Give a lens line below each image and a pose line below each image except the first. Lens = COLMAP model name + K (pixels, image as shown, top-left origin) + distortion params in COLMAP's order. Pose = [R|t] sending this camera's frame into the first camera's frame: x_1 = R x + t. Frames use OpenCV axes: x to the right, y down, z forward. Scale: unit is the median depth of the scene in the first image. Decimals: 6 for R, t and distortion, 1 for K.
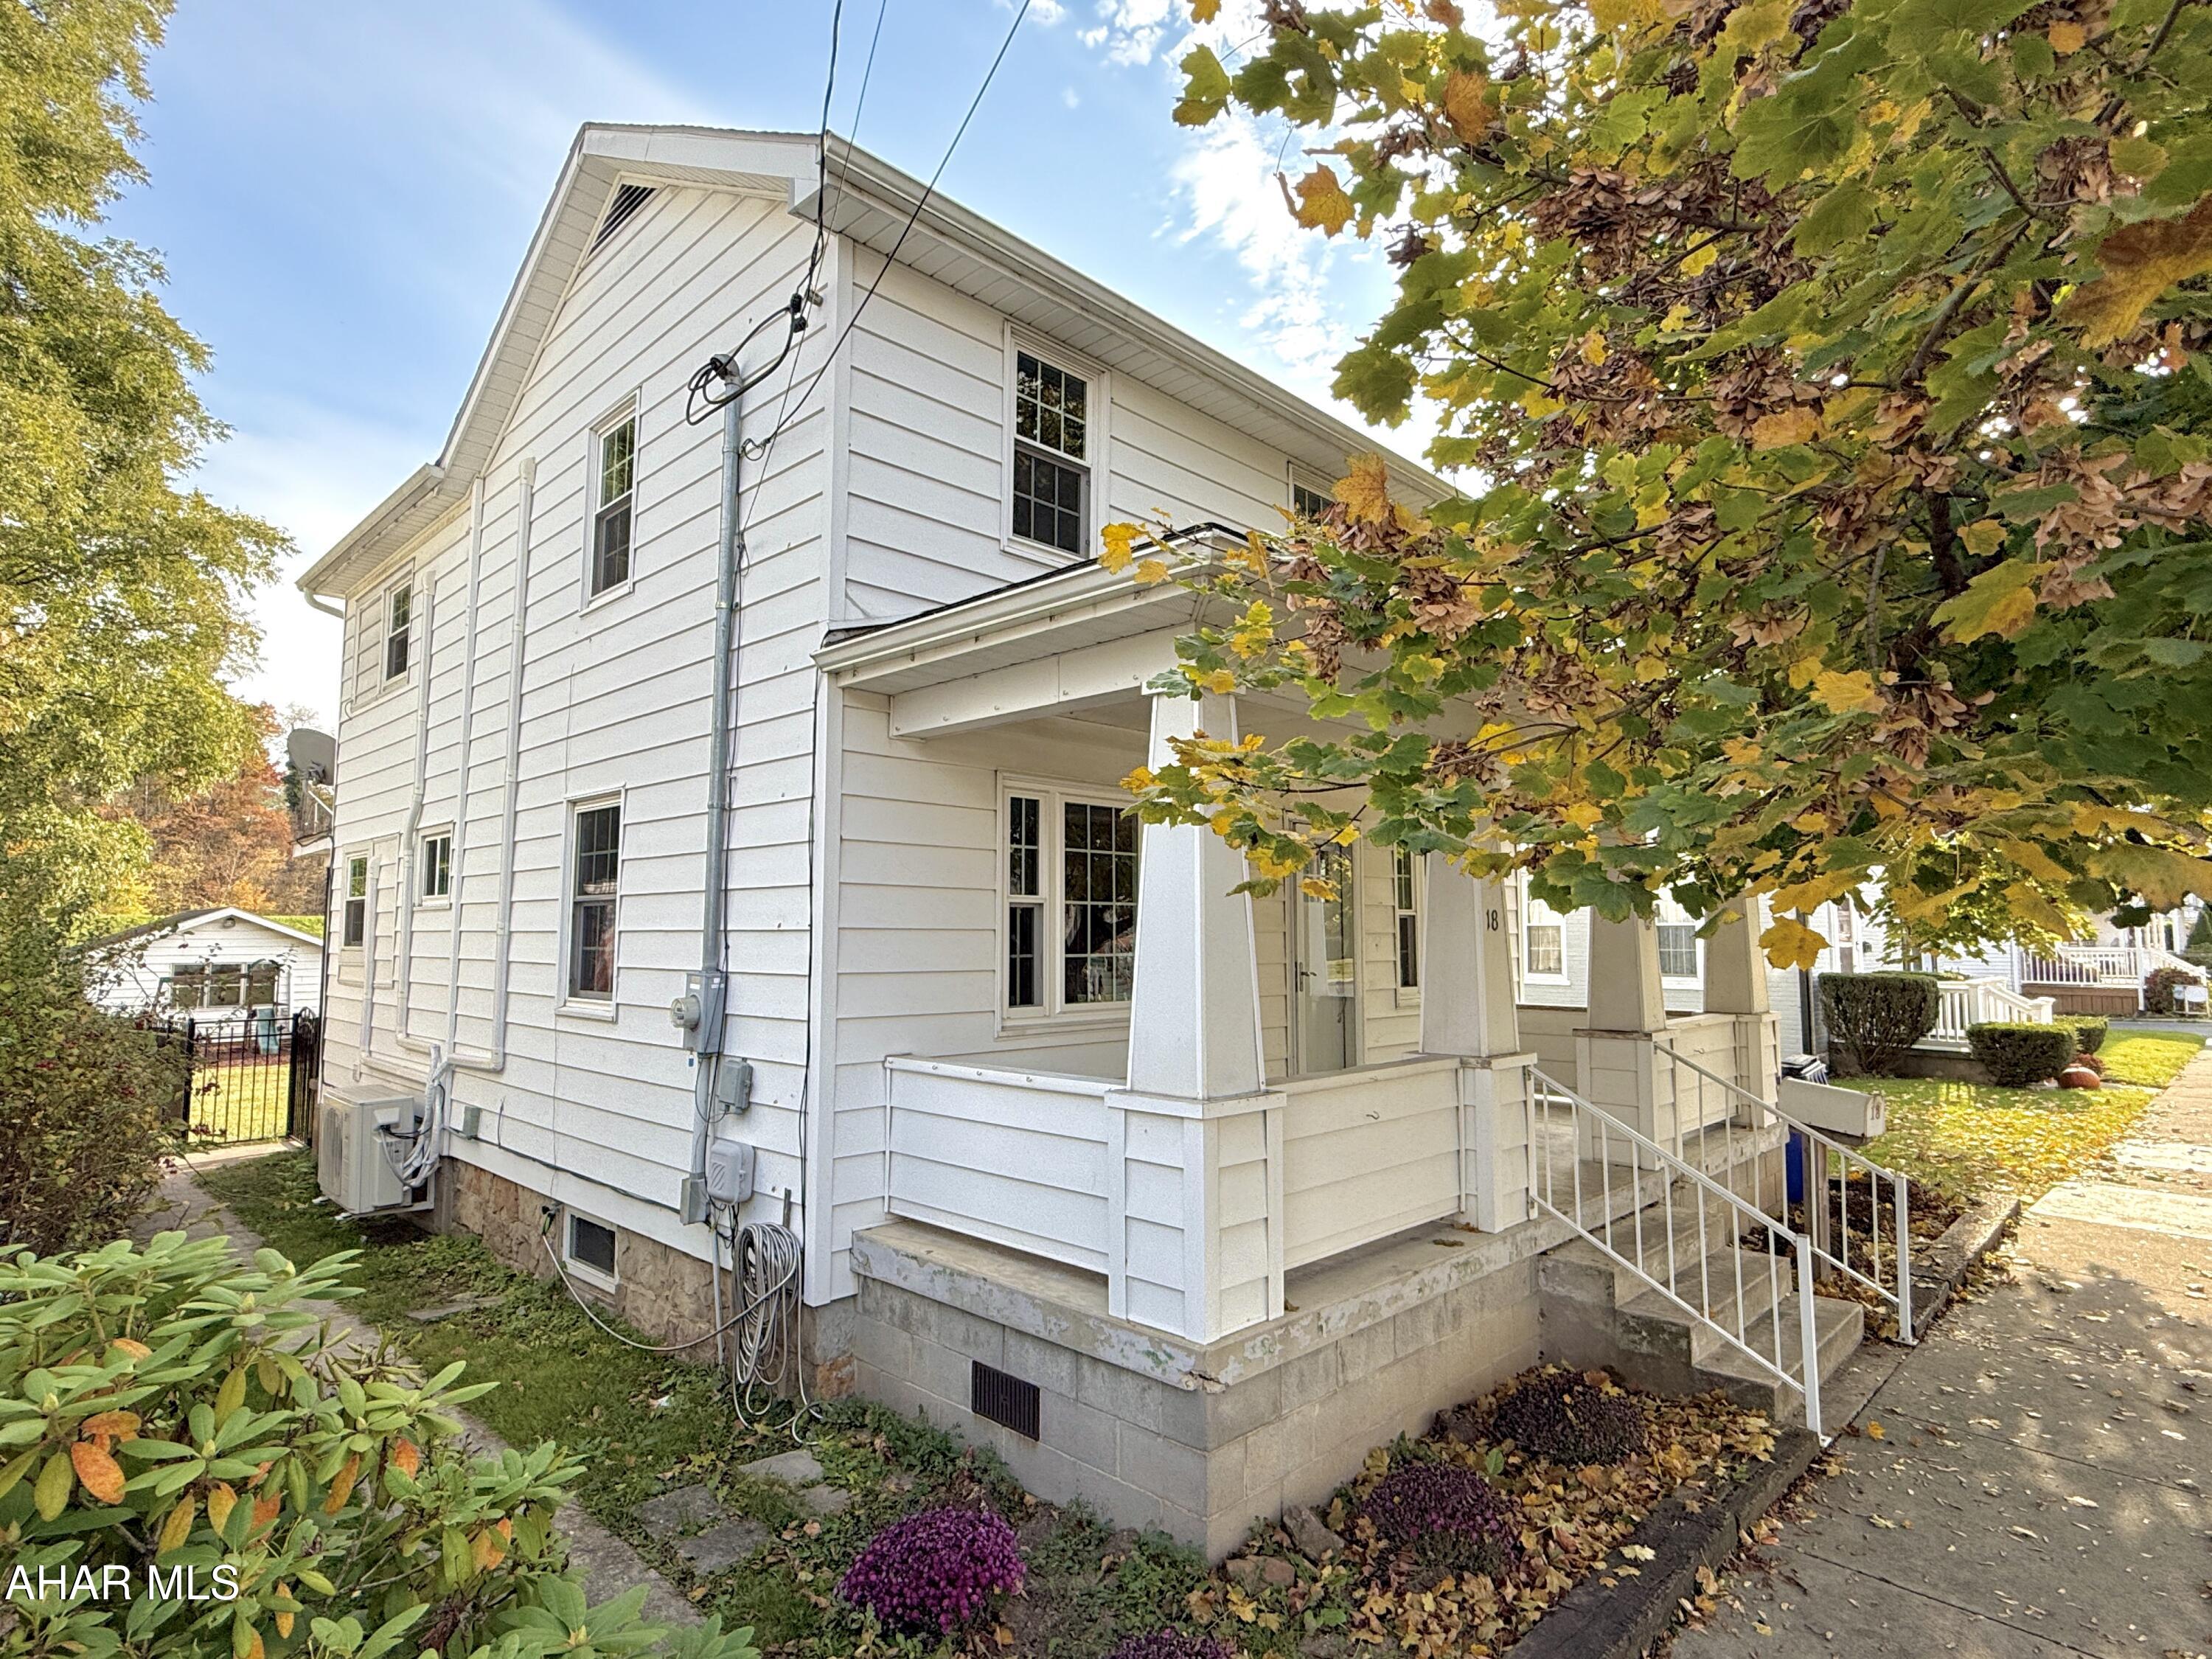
lens RADIAL K [[1167.8, 0, 1100.9], [0, 1167.8, 832.0], [0, 0, 1]] dist [0.001192, -0.000771]
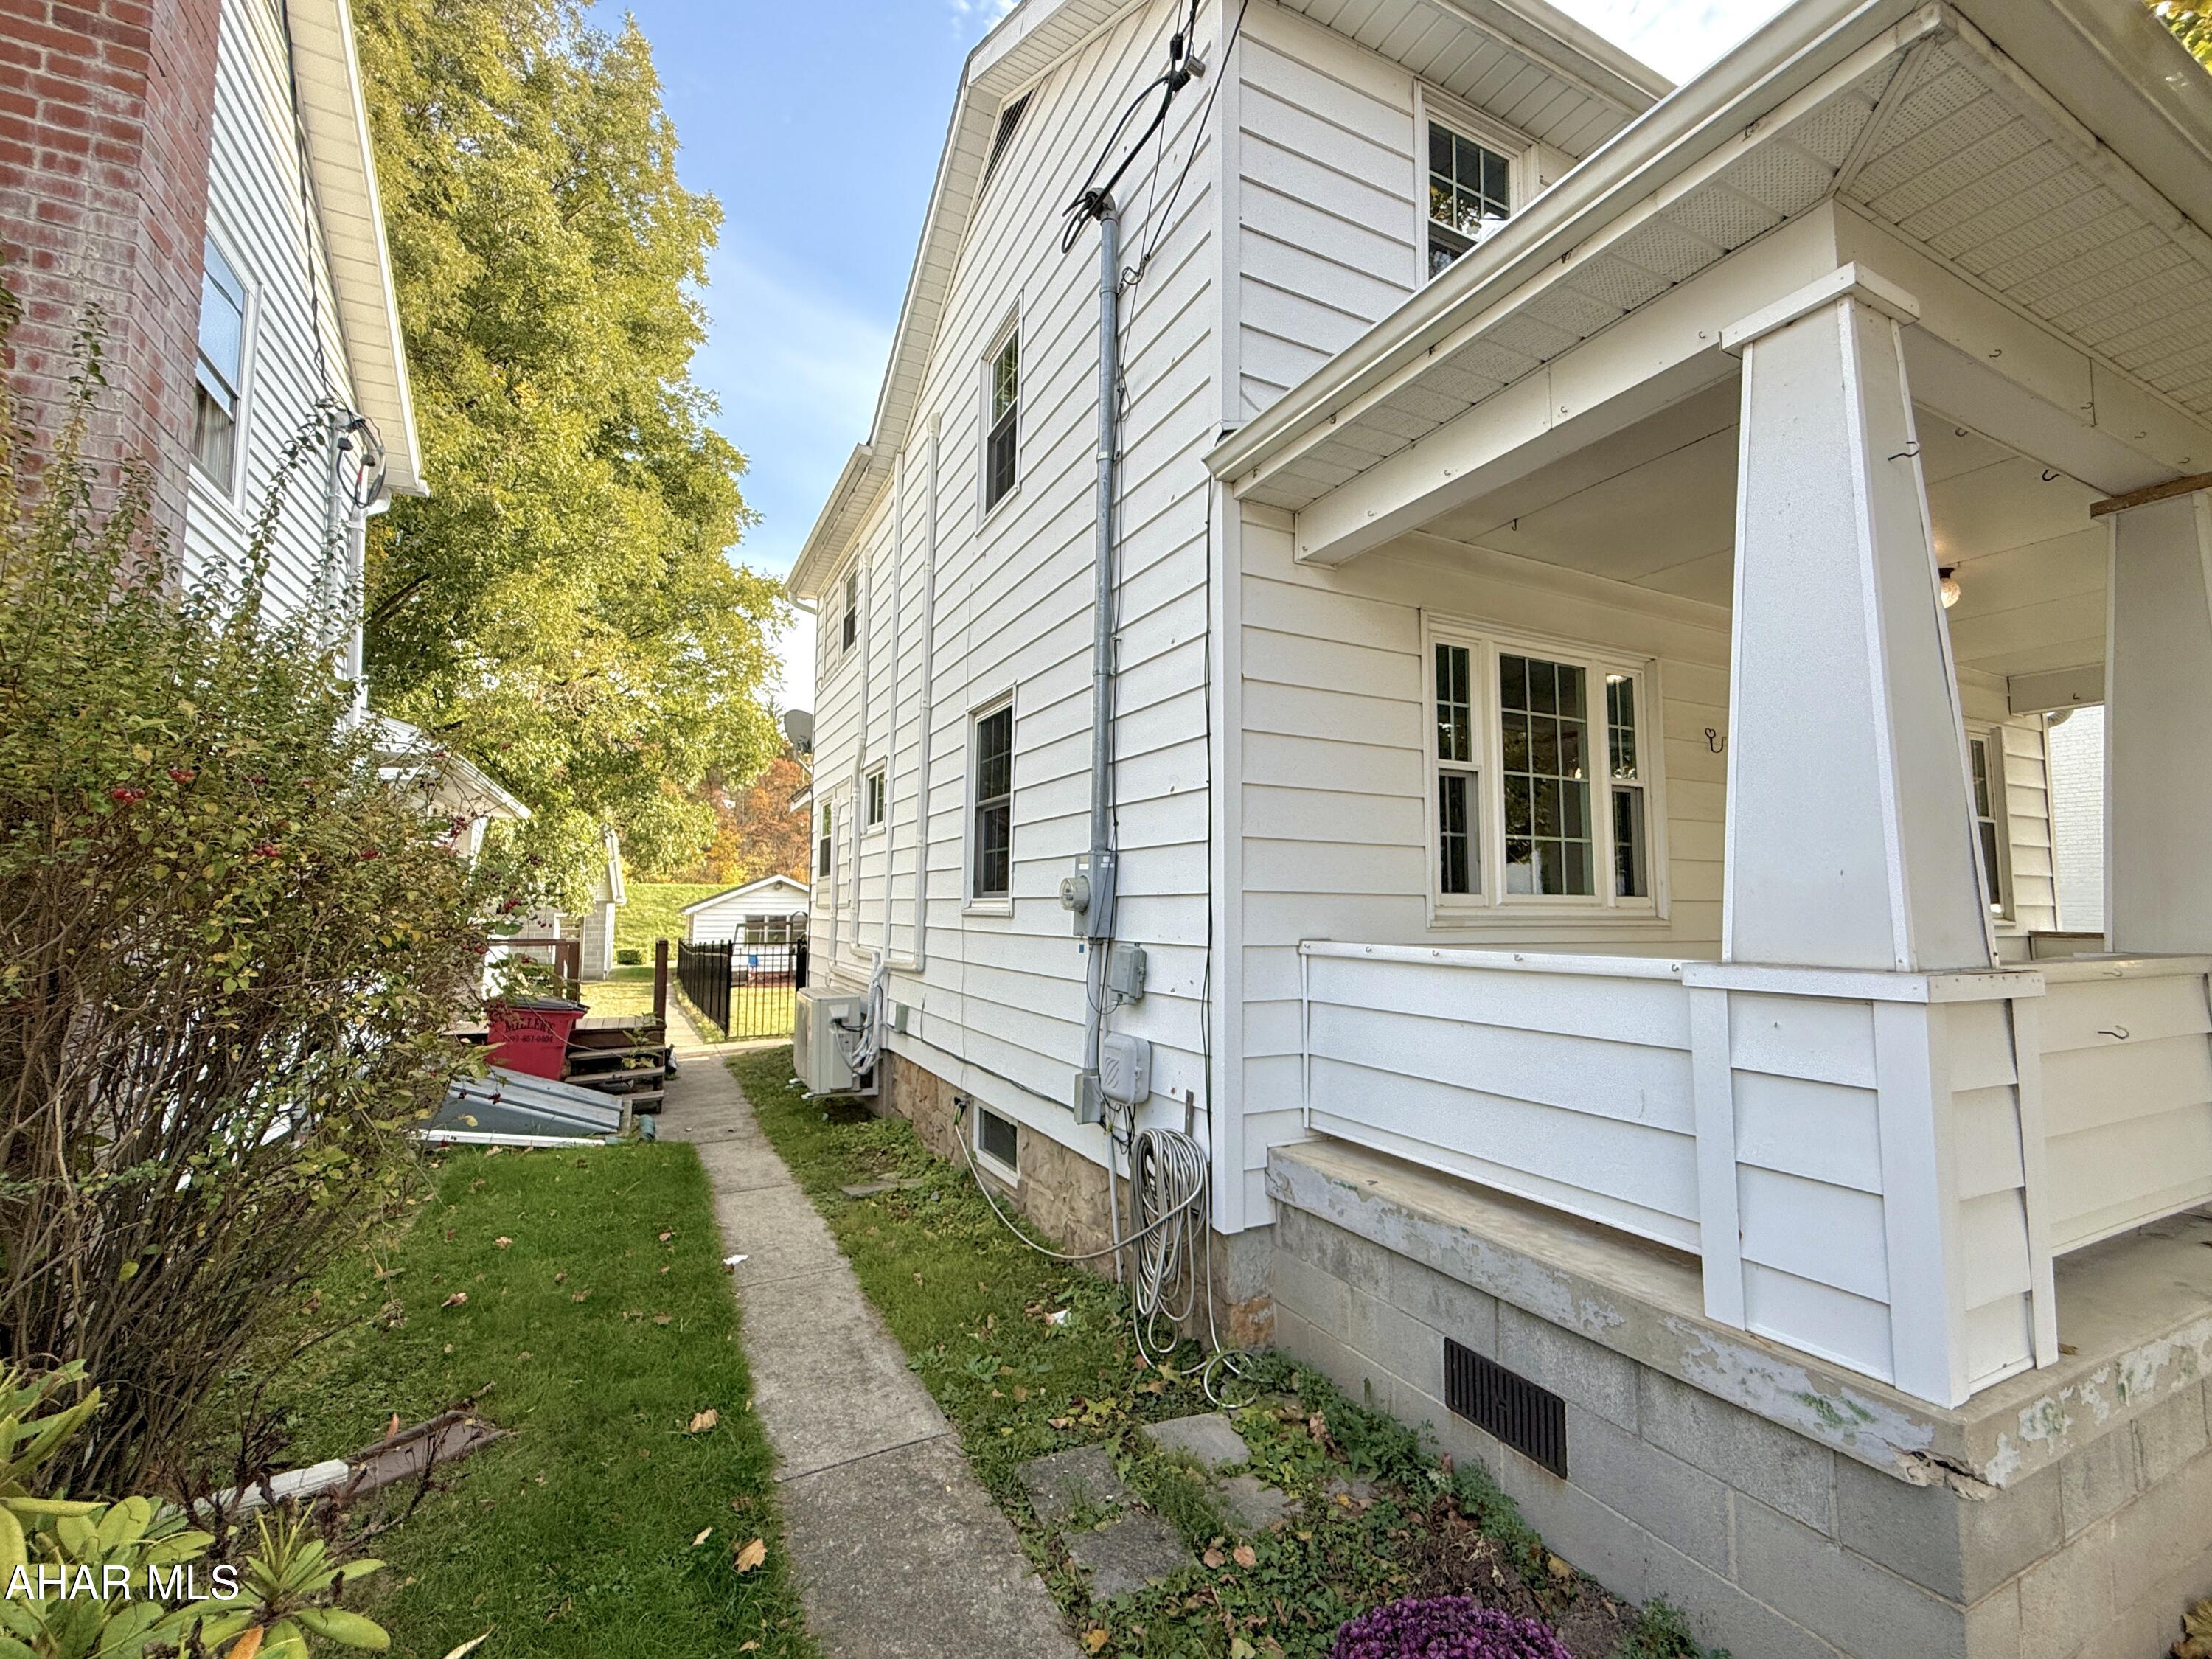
lens RADIAL K [[954.2, 0, 1106.0], [0, 954.2, 829.5], [0, 0, 1]] dist [-0.000064, 0.000159]
pose [[0.948525, -0.019929, -0.316075, -0.097213], [0.022194, 0.999747, 0.003568, 0.105463], [0.315924, -0.010400, 0.948727, 0.306334]]
